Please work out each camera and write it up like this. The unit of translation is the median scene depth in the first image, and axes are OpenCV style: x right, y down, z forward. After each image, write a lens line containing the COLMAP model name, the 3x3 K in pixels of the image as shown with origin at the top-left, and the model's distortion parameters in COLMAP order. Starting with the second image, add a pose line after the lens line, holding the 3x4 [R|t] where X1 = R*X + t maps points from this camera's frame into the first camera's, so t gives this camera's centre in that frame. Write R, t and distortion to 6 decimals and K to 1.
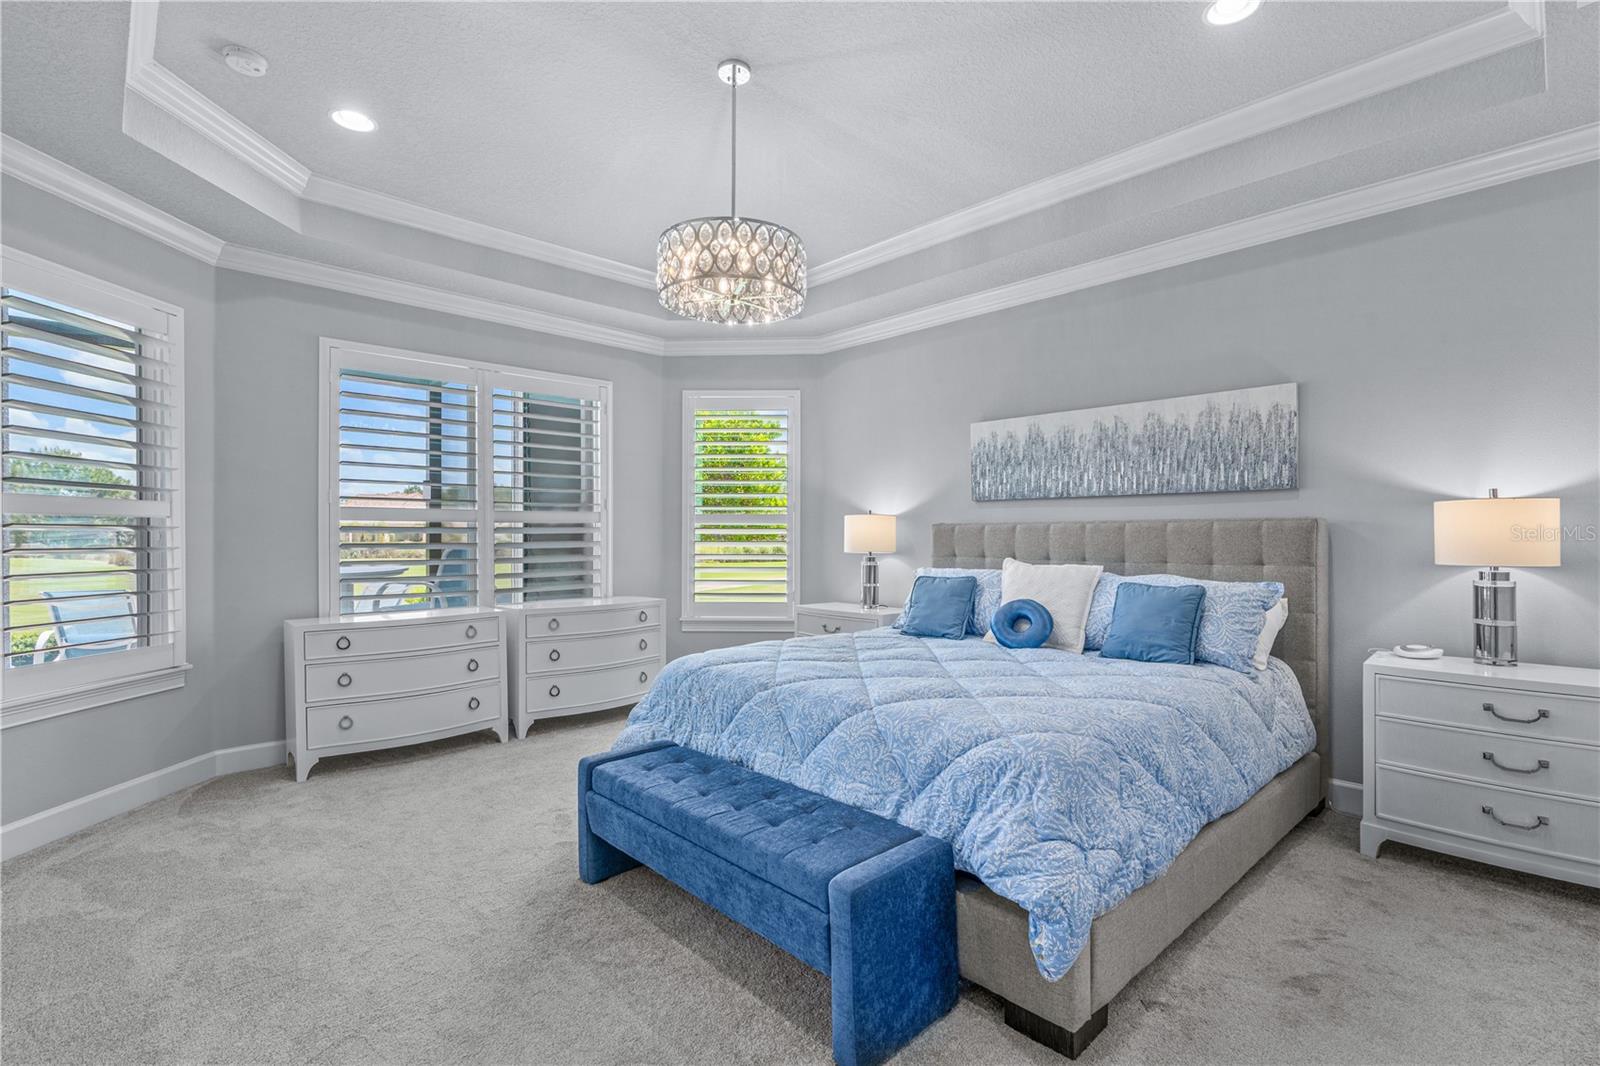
lens RADIAL K [[746.4, 0, 833.8], [0, 746.4, 538.5], [0, 0, 1]] dist [-0.002285, 0.000594]
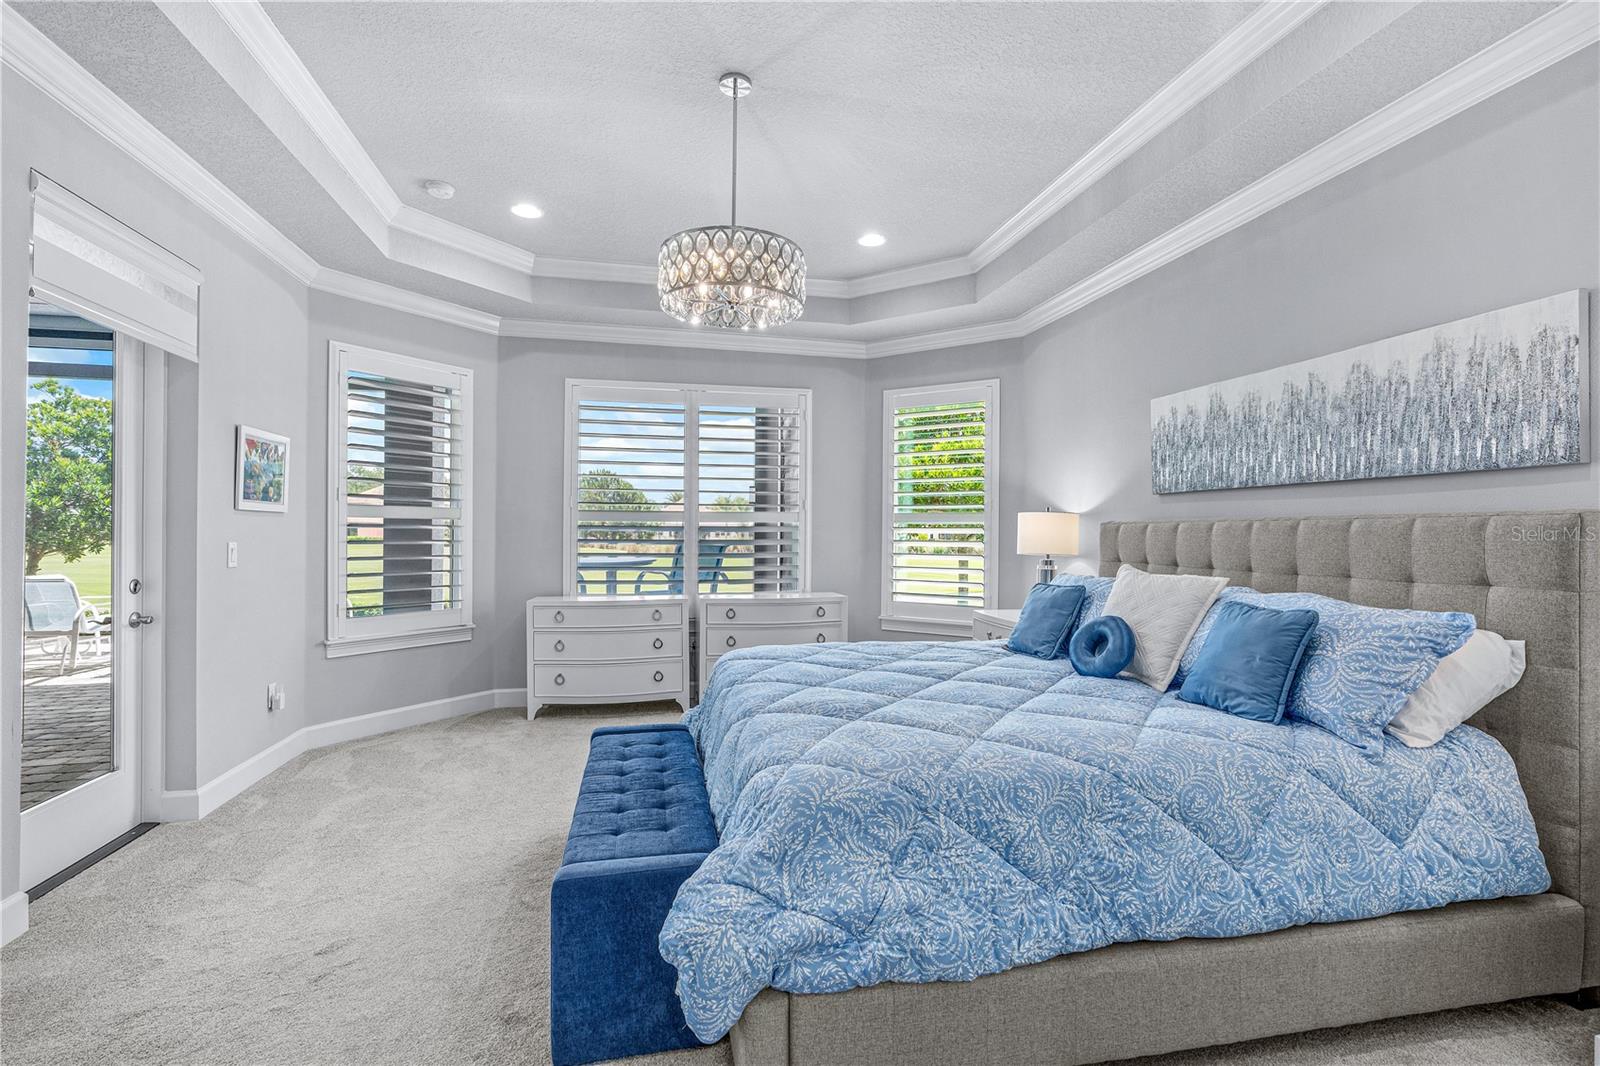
lens RADIAL K [[746.4, 0, 802.4], [0, 746.4, 532.0], [0, 0, 1]] dist [-0.002285, 0.000594]
pose [[0.847331, 0.004232, -0.531049, 0.383976], [-0.007850, 0.999959, -0.004556, -0.002622], [0.531008, 0.008029, 0.847329, 0.138704]]
